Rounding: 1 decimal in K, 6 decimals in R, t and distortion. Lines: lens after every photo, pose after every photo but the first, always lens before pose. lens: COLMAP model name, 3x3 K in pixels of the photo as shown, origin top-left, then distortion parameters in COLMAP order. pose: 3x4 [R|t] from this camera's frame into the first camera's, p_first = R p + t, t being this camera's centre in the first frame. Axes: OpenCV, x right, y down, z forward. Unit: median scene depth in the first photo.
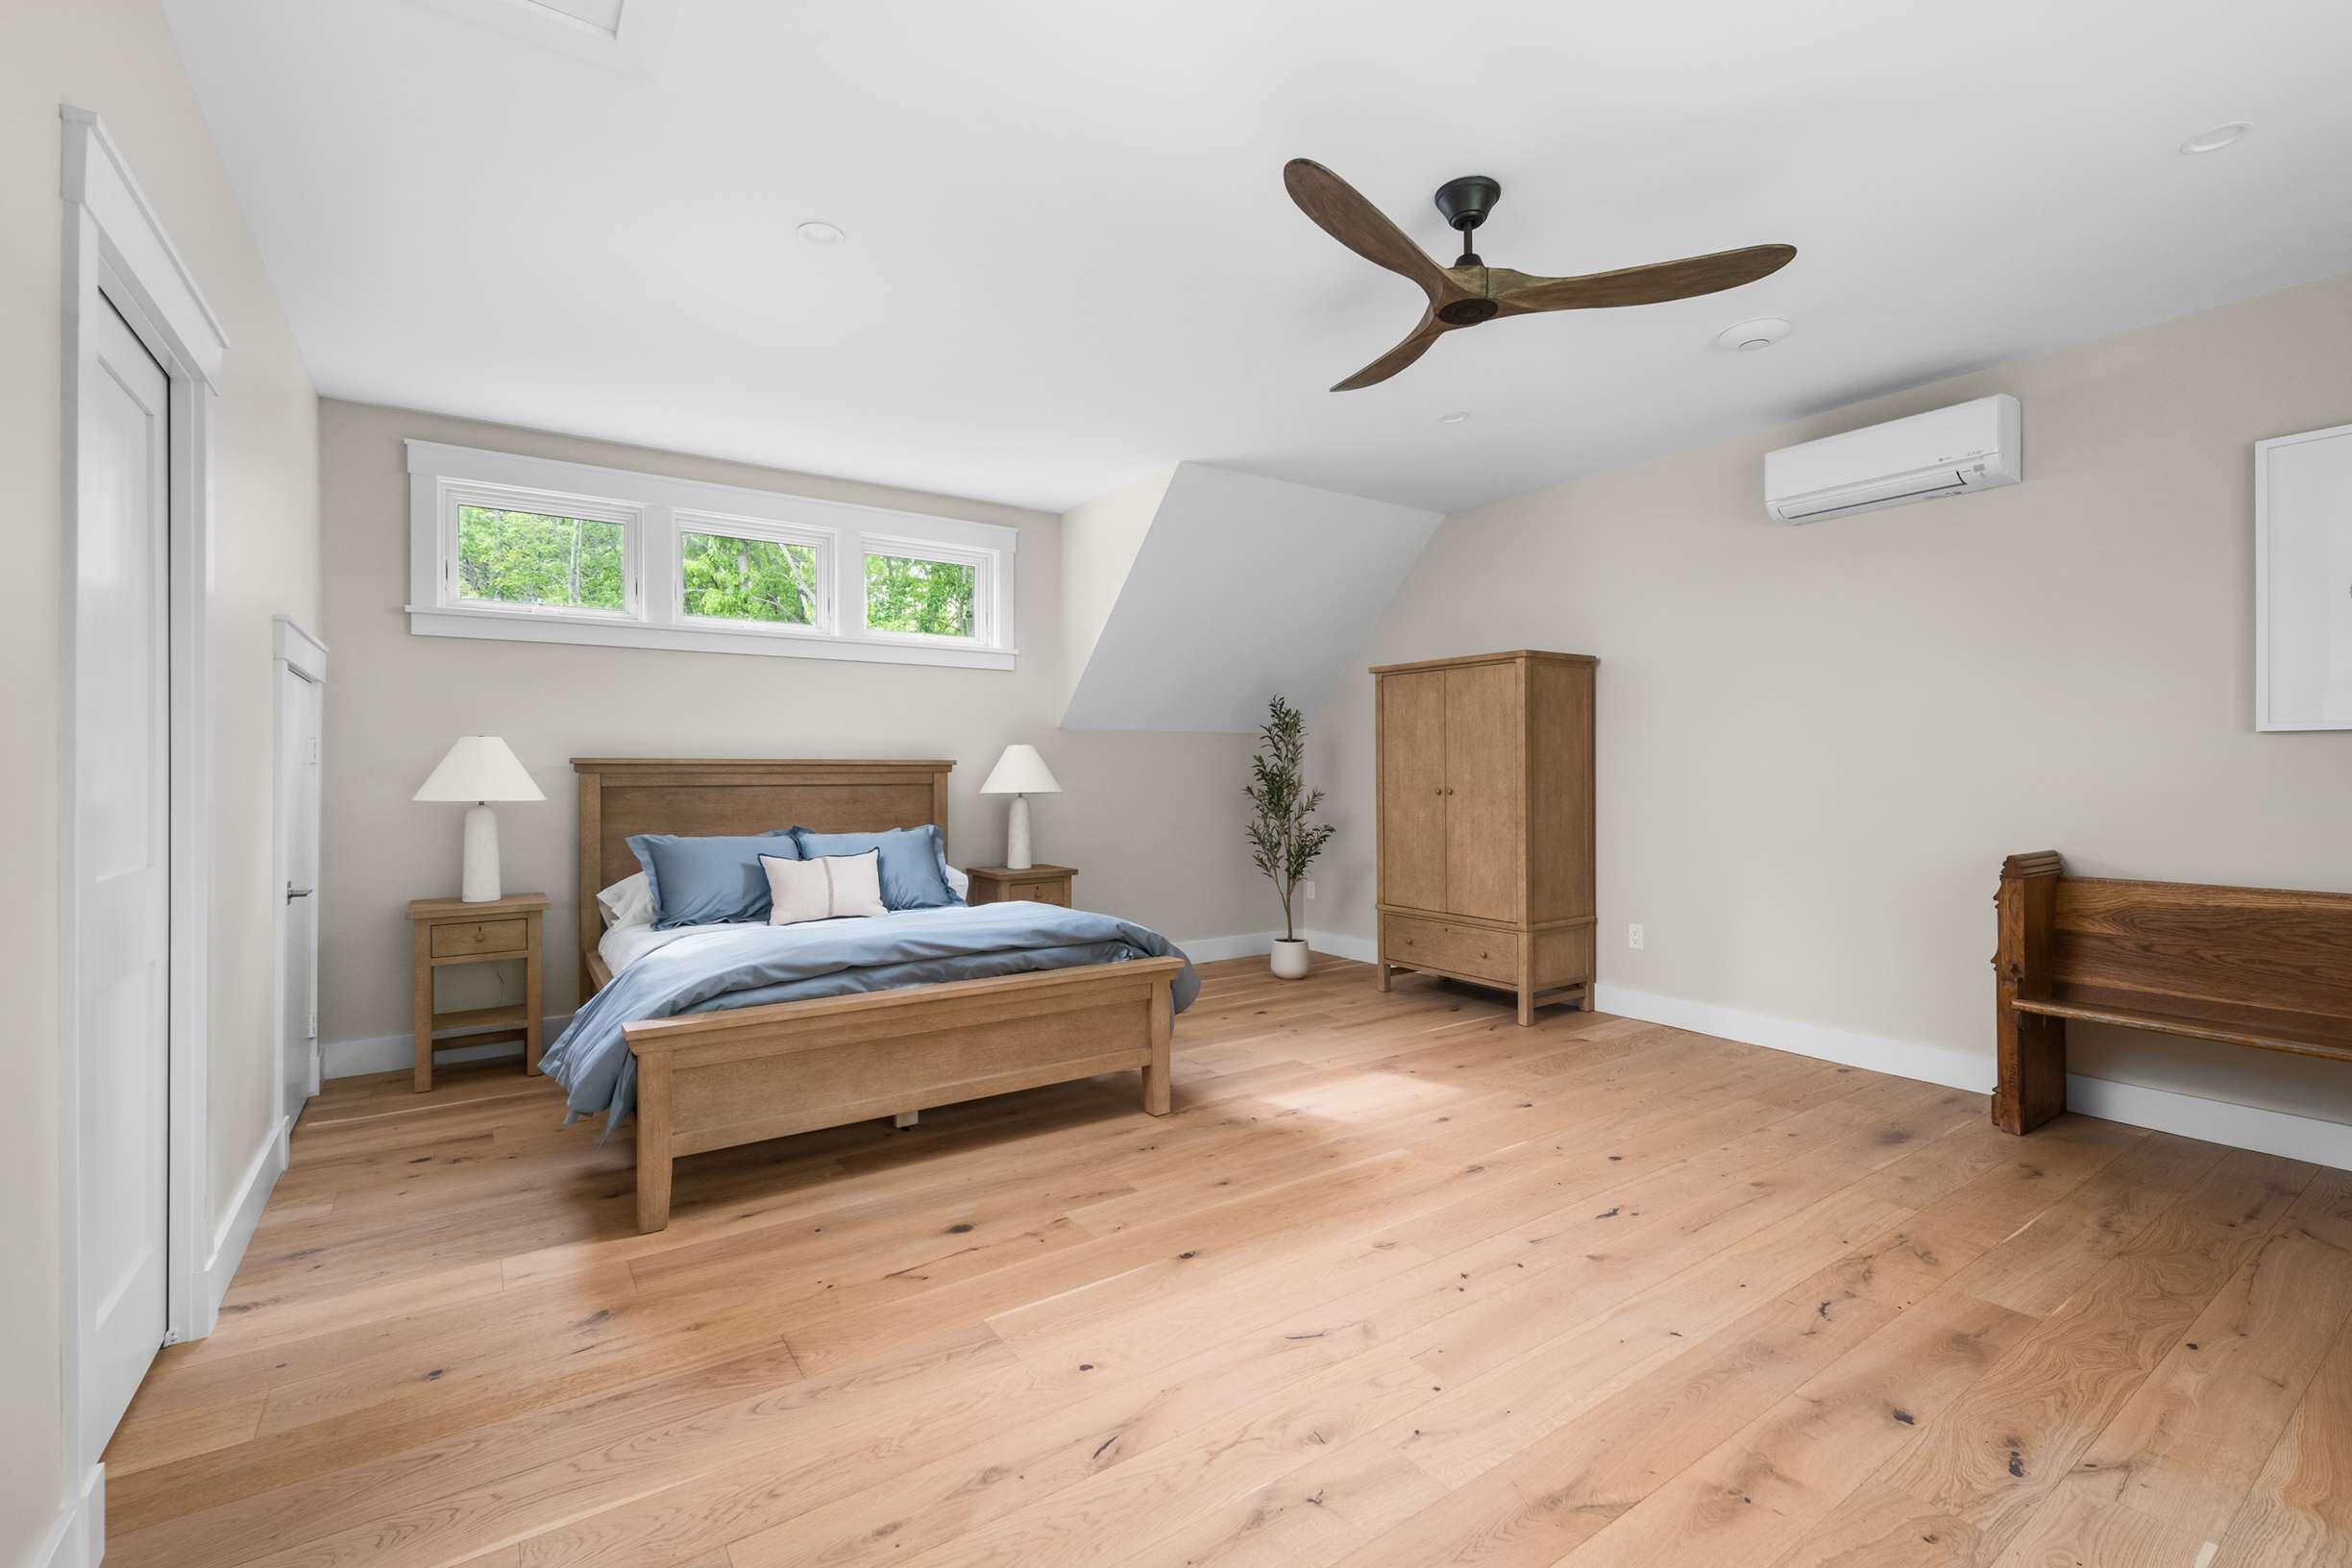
lens RADIAL K [[1013.6, 0, 1176.0], [0, 1013.6, 784.0], [0, 0, 1]] dist [0.001422, 0.000091]
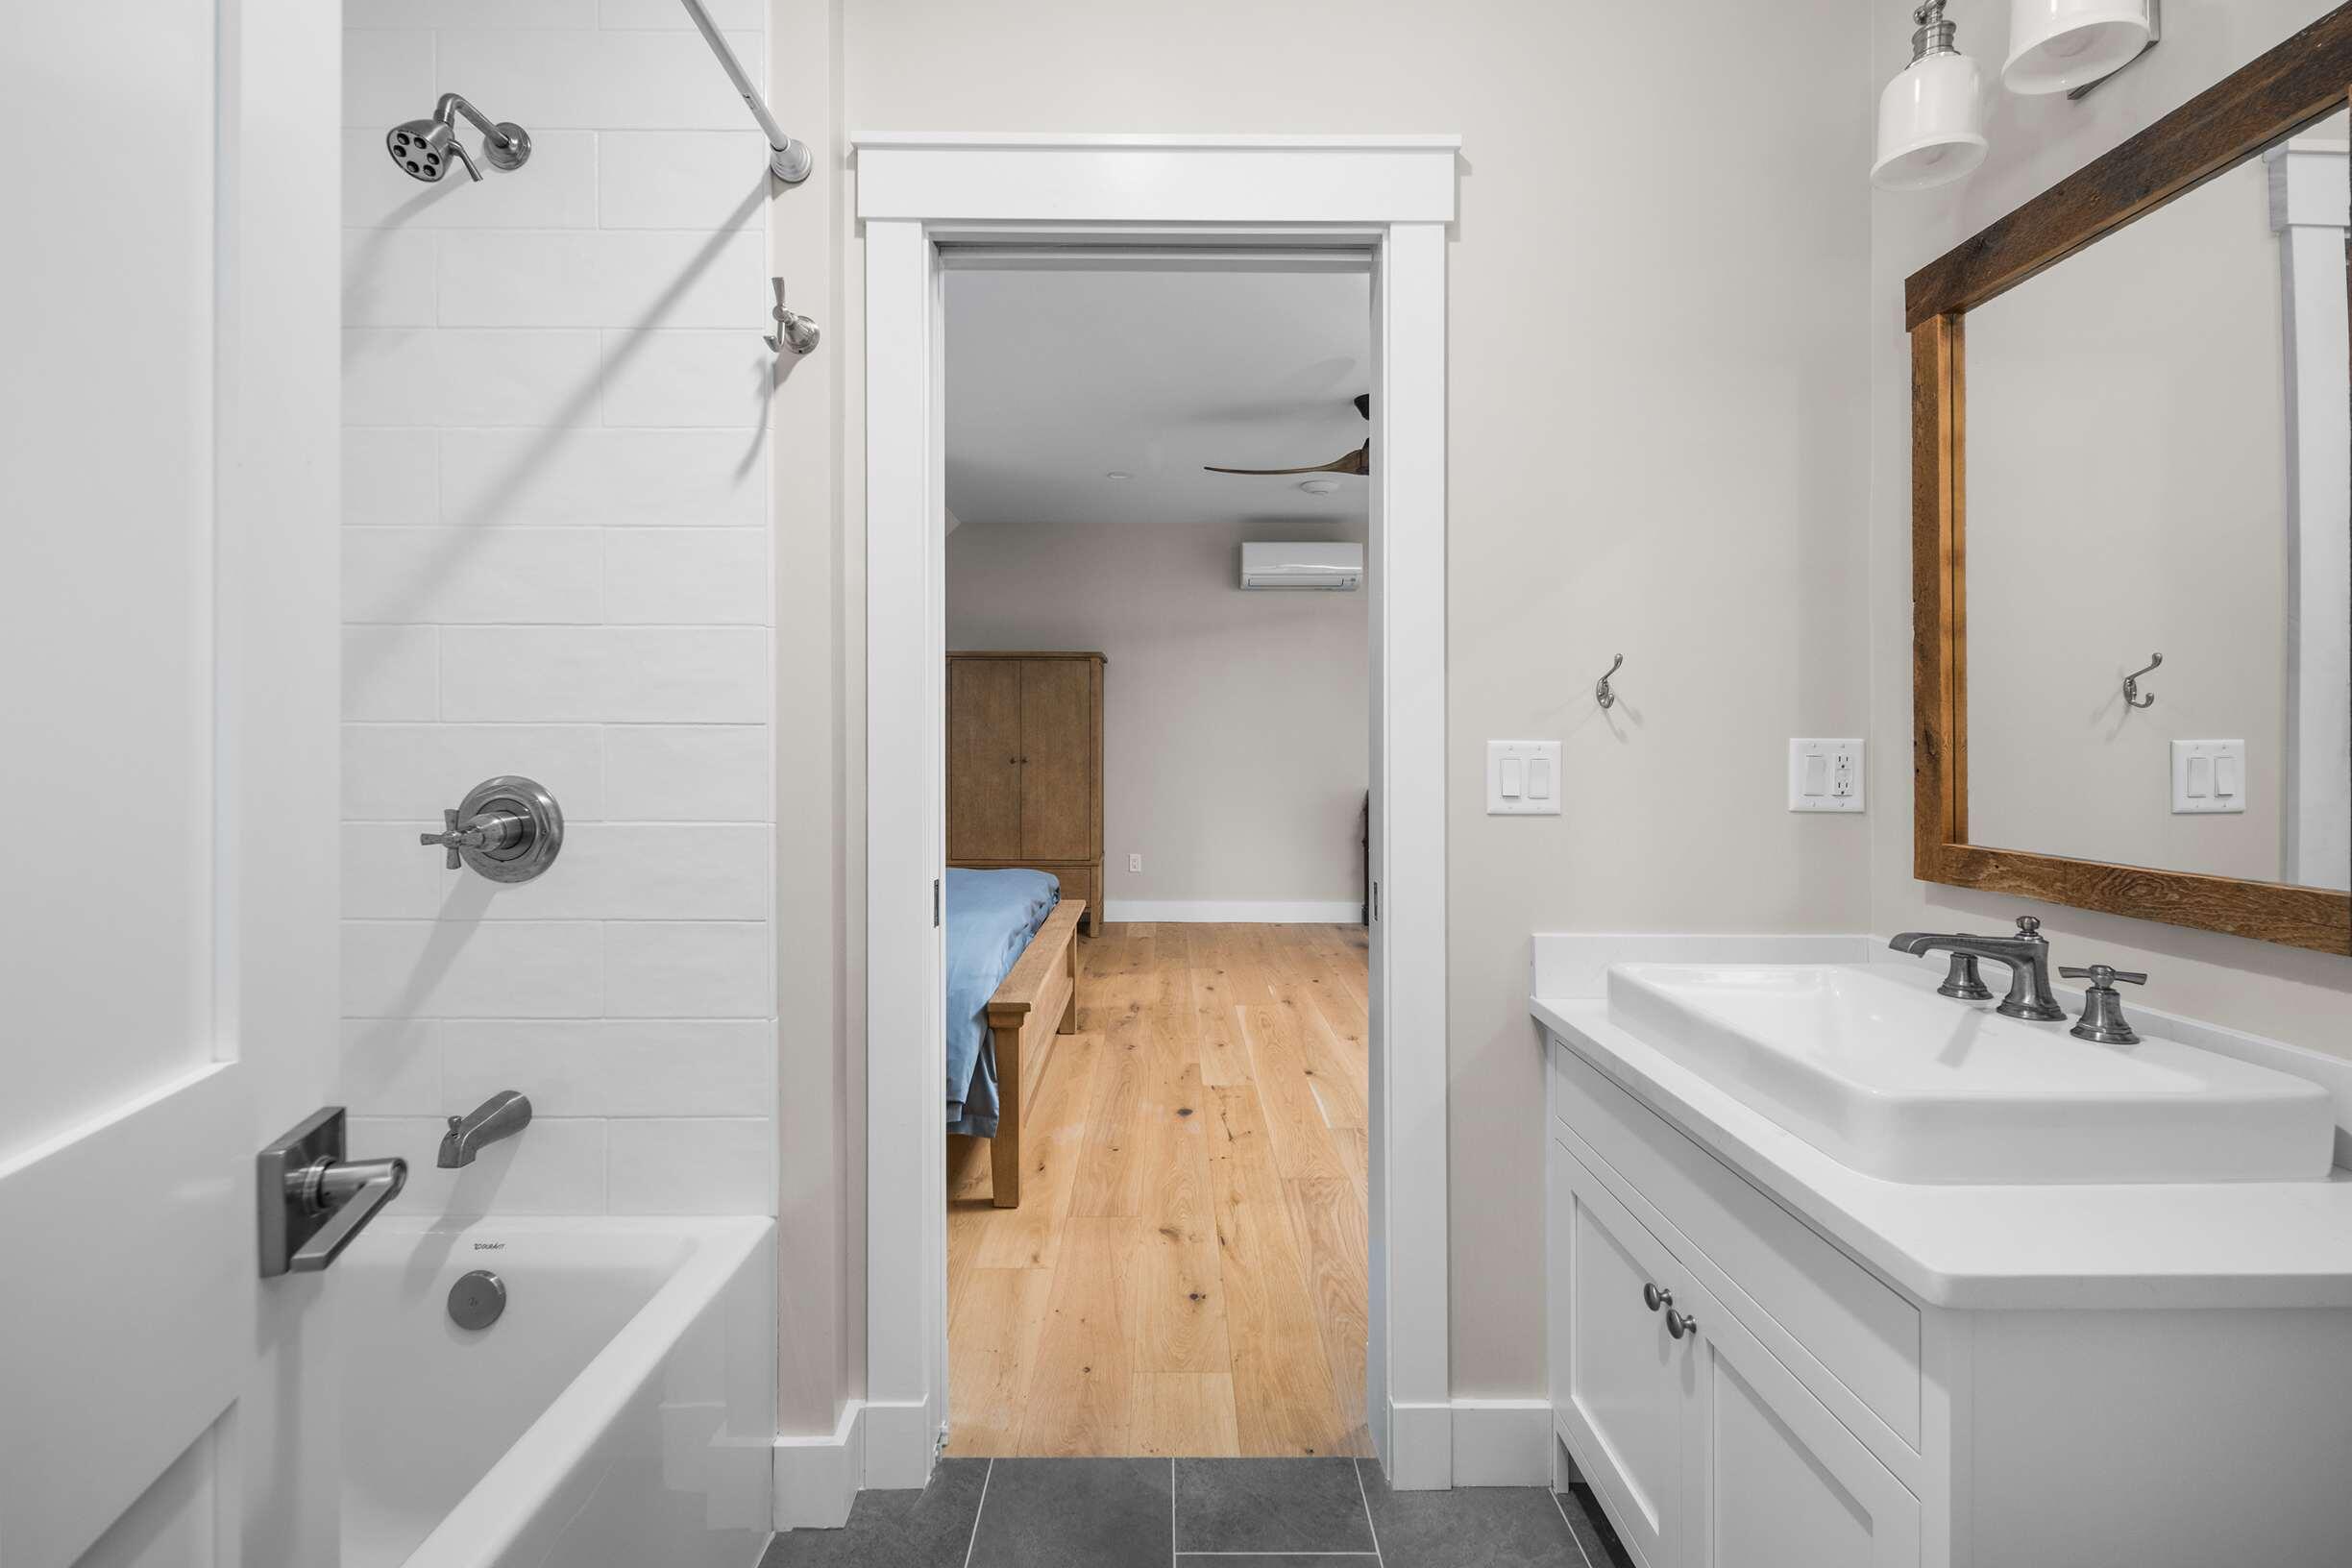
lens RADIAL K [[1013.6, 0, 1176.0], [0, 1013.6, 784.0], [0, 0, 1]] dist [0.001422, 0.000091]
pose [[0.560523, -0.025306, 0.827752, -0.669761], [0.000633, 0.999546, 0.030130, -0.000831], [-0.828139, -0.016365, 0.560284, 0.170275]]
